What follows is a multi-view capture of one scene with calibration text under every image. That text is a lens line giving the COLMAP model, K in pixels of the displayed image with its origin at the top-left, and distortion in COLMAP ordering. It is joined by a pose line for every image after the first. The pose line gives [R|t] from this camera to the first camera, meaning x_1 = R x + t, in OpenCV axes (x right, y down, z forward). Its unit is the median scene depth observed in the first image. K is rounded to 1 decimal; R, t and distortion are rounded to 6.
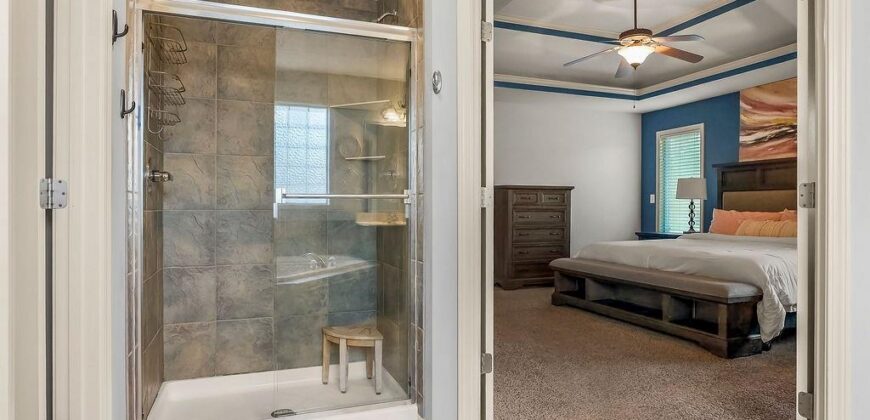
lens RADIAL K [[468.6, 0, 435.0], [0, 468.6, 211.2], [0, 0, 1]] dist [-0.028979, -0.000596]
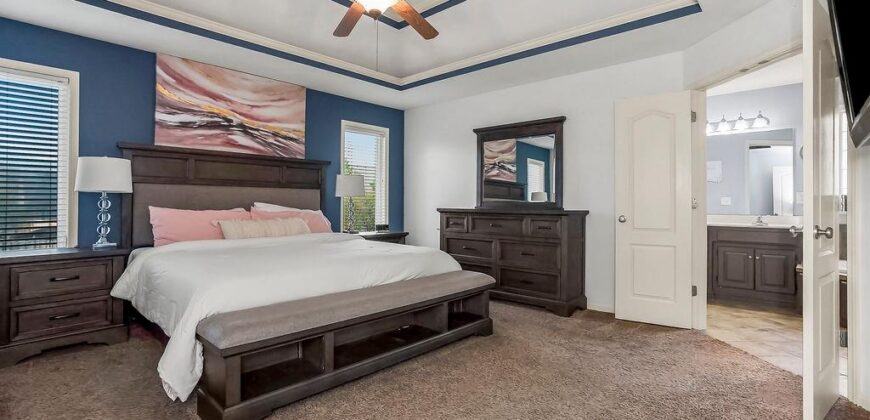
lens RADIAL K [[404.7, 0, 419.0], [0, 404.7, 209.7], [0, 0, 1]] dist [-0.032301, 0.014153]
pose [[-0.431115, -0.031616, 0.901743, -0.134221], [-0.005689, 0.999461, 0.032322, -0.023829], [-0.902279, 0.008804, -0.431062, 0.893273]]
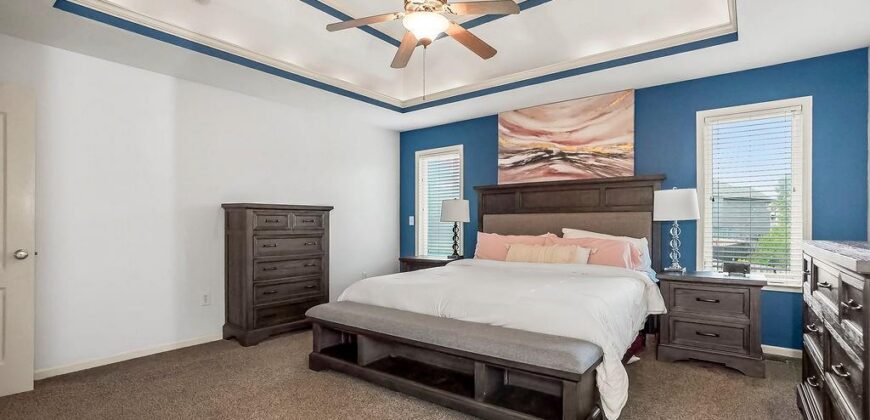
lens RADIAL K [[404.7, 0, 435.4], [0, 404.7, 225.8], [0, 0, 1]] dist [-0.032301, 0.014153]
pose [[0.844776, -0.007793, 0.535063, 0.075636], [0.011079, 0.999934, -0.002927, -0.016784], [-0.535005, 0.008400, 0.844807, 0.335784]]
